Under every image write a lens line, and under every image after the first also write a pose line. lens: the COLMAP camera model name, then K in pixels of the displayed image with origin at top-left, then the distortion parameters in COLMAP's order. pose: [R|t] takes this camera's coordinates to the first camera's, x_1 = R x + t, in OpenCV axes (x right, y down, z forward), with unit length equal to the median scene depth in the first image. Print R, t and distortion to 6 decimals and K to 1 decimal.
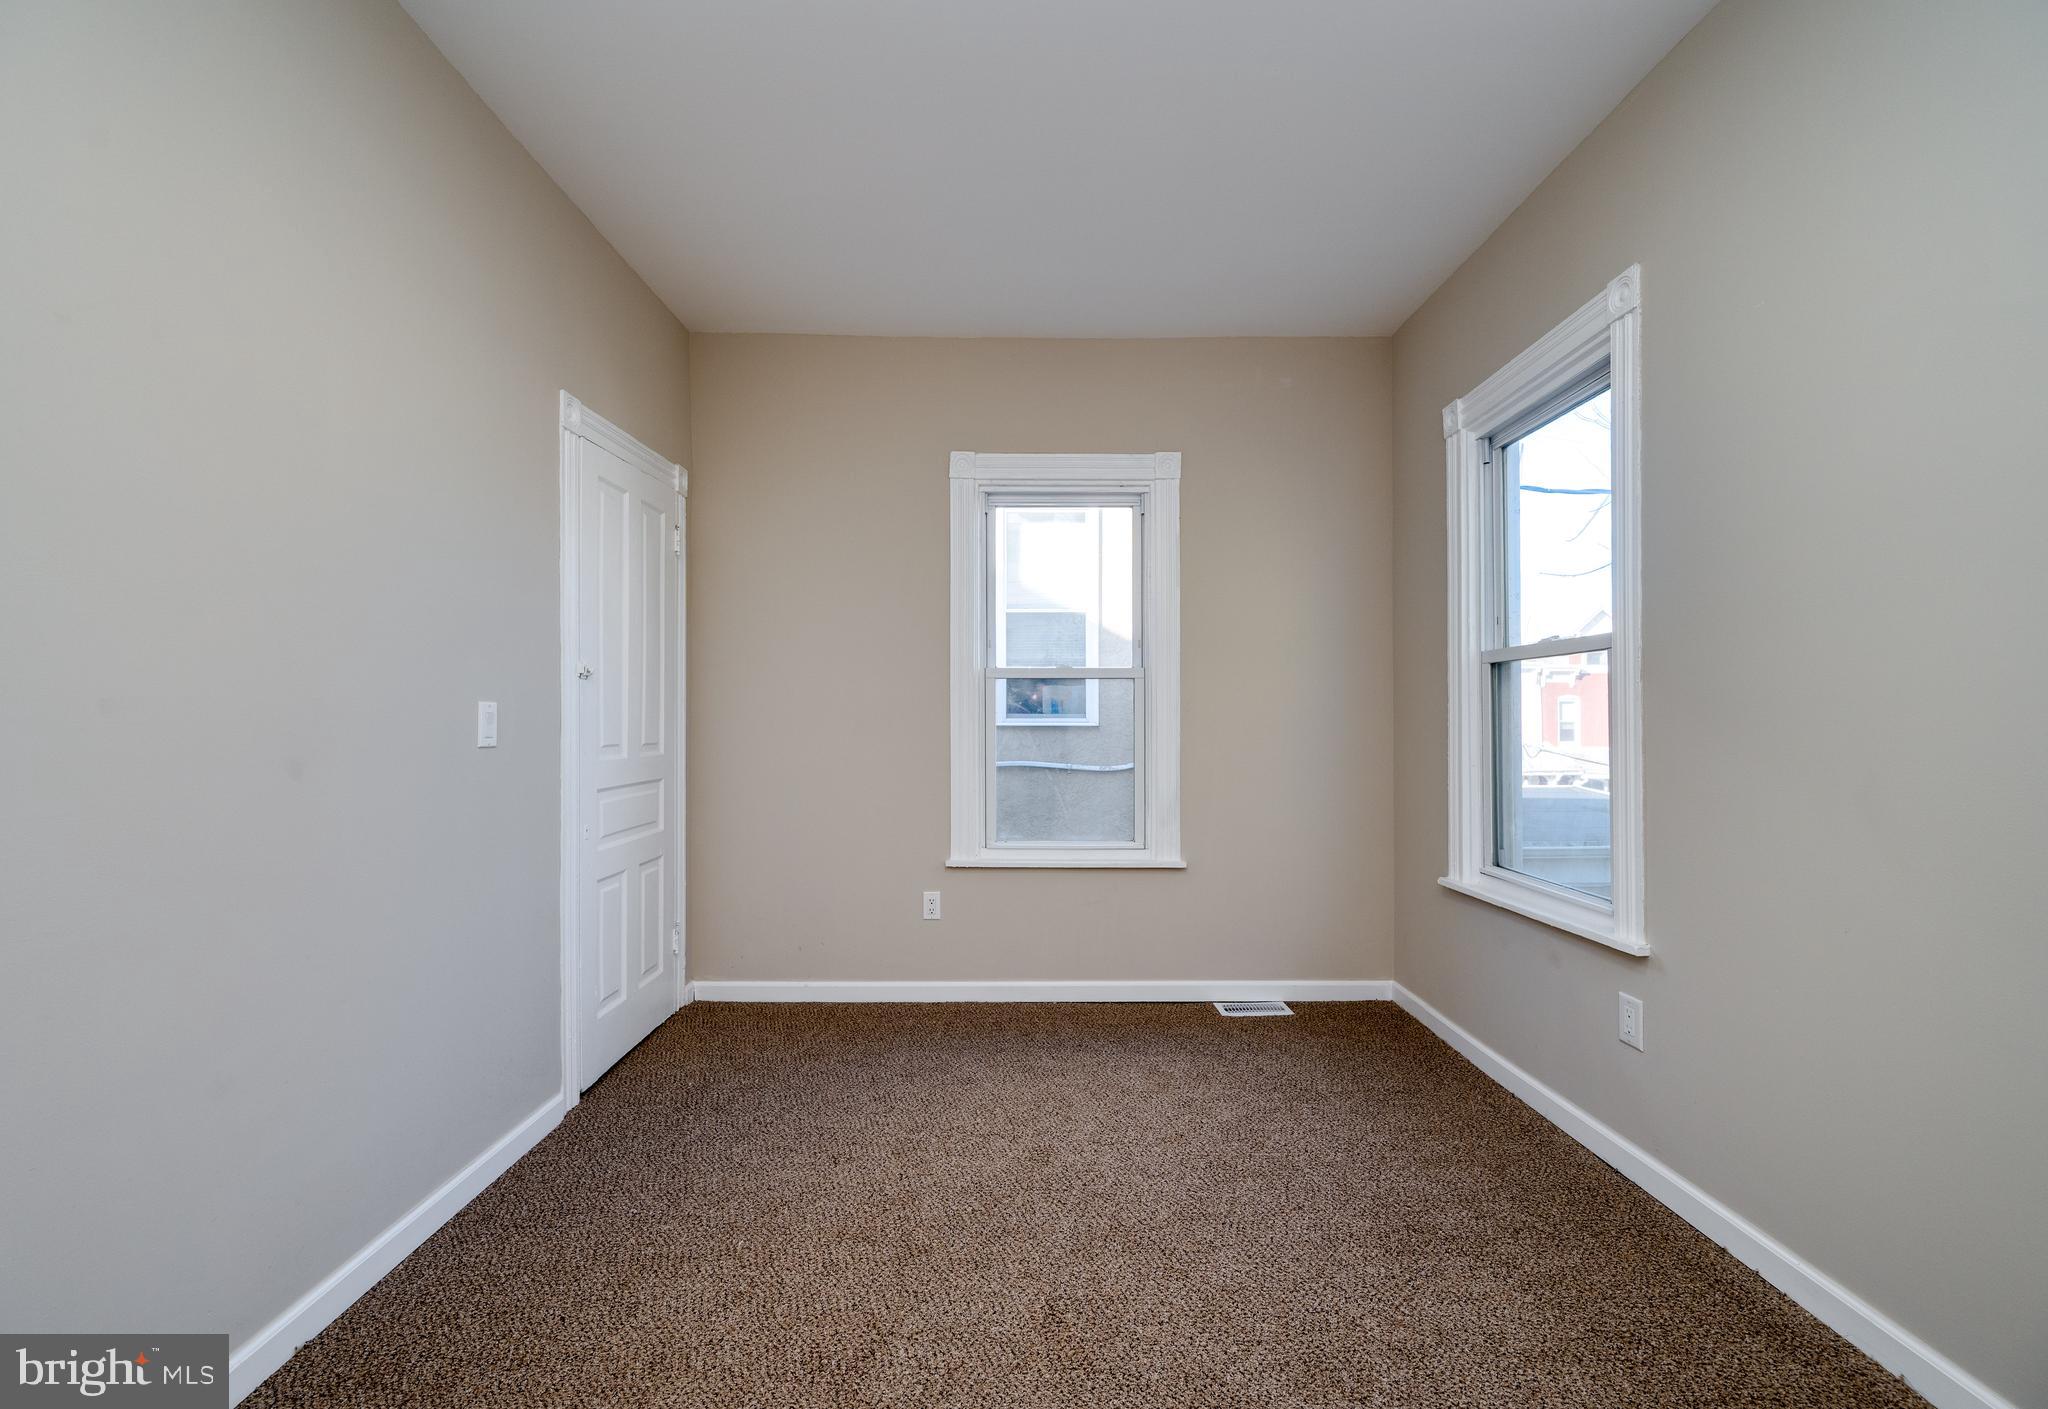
lens RADIAL K [[861.5, 0, 1024.0], [0, 861.5, 704.5], [0, 0, 1]] dist [0.000080, -0.000176]
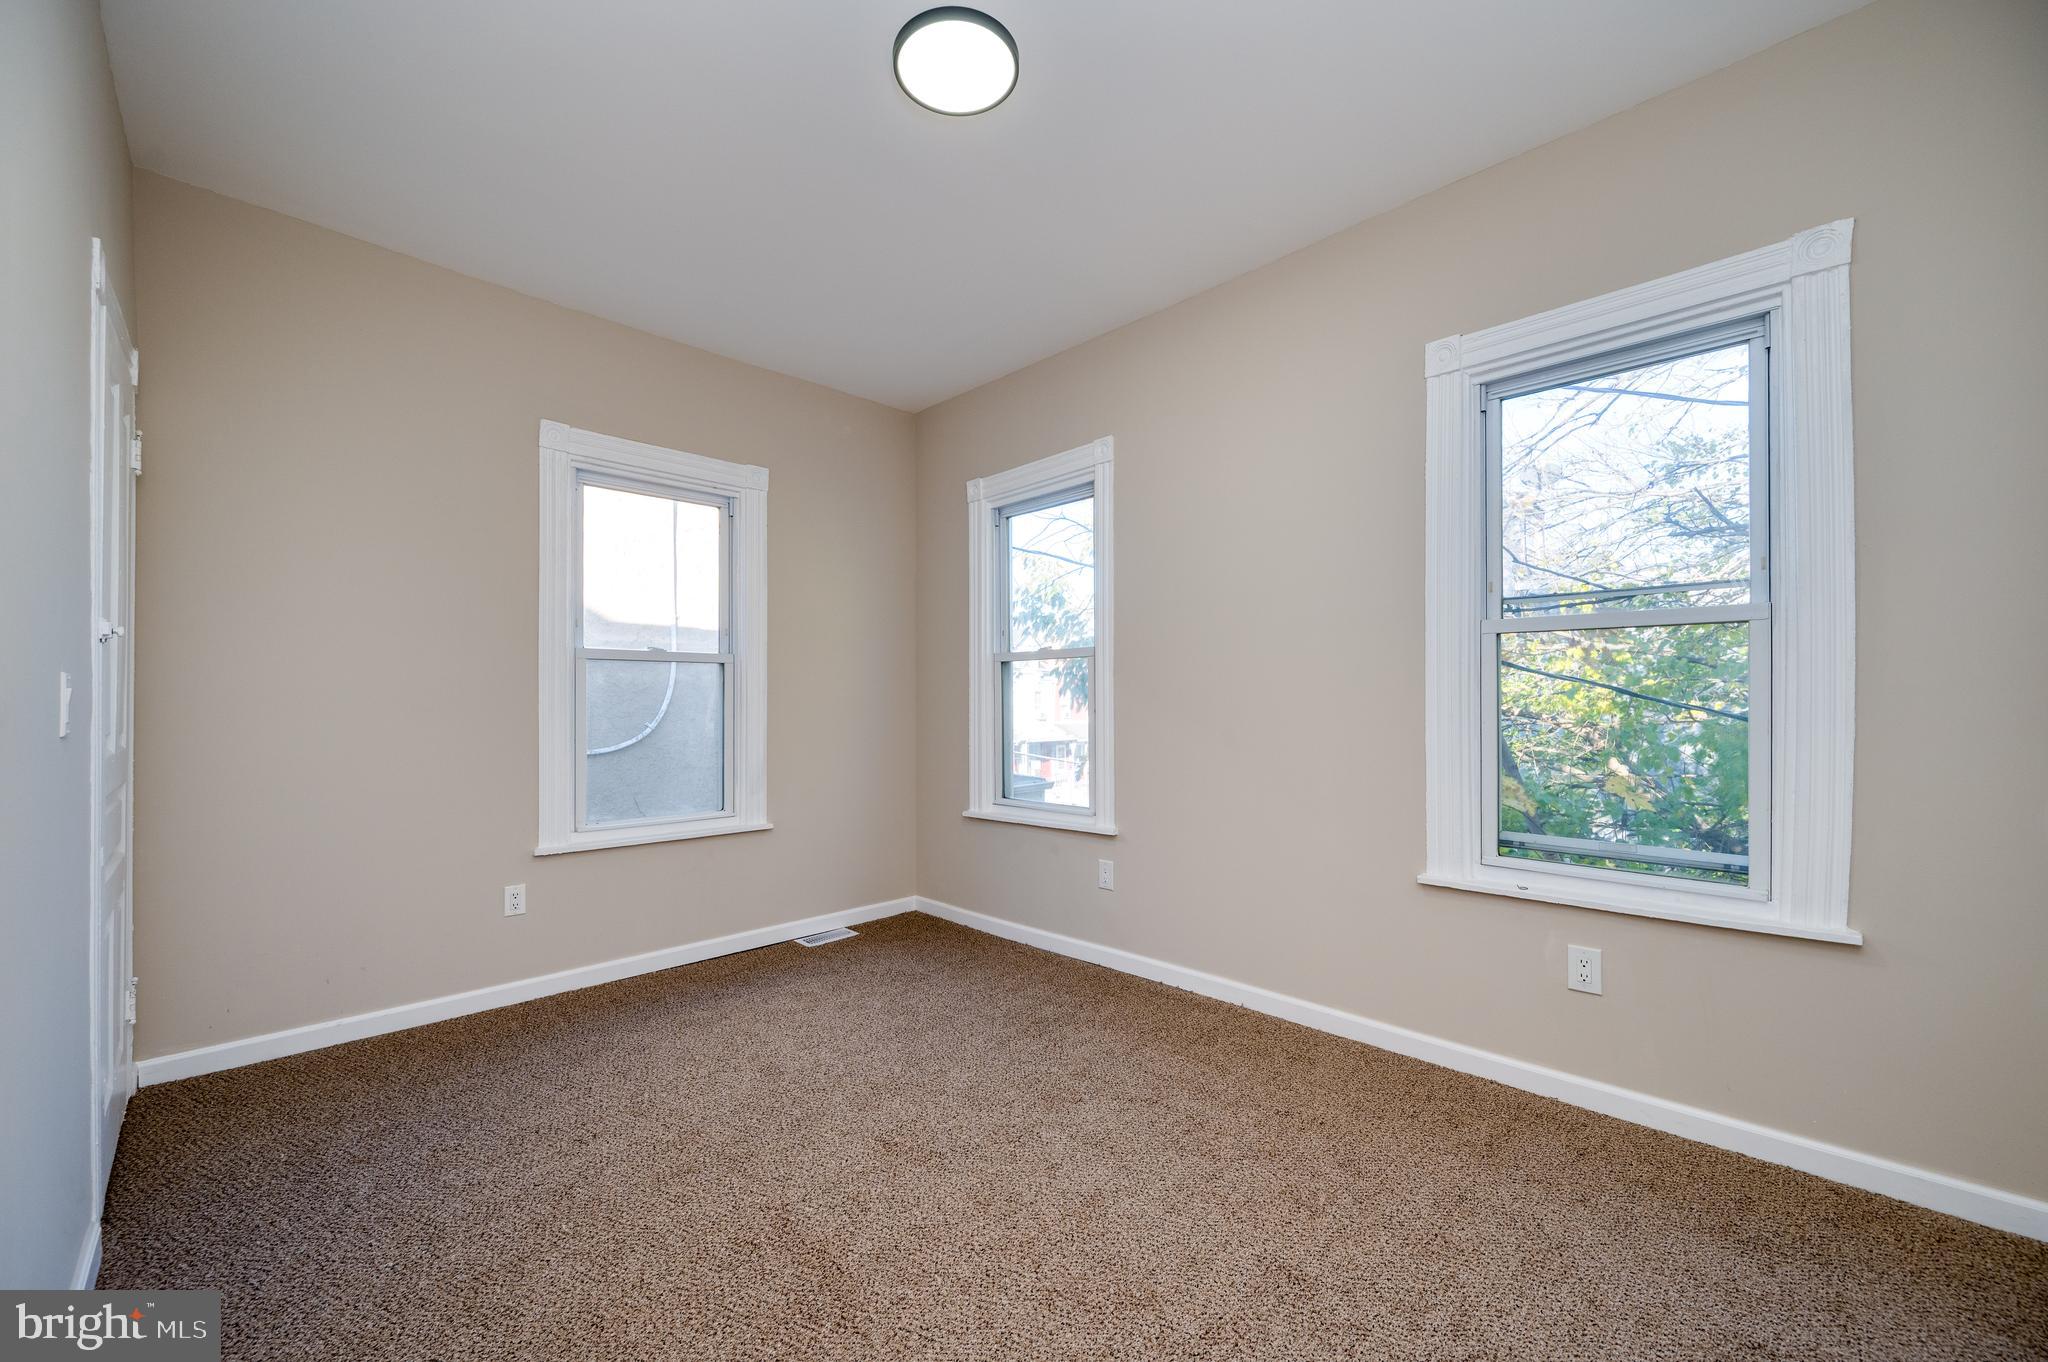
lens RADIAL K [[818.0, 0, 1045.1], [0, 818.0, 687.7], [0, 0, 1]] dist [-0.001637, -0.000082]
pose [[0.694093, 0.010504, 0.719808, -0.354530], [-0.009249, 0.999941, -0.005674, 0.002948], [-0.719826, -0.002719, 0.694150, -0.027203]]
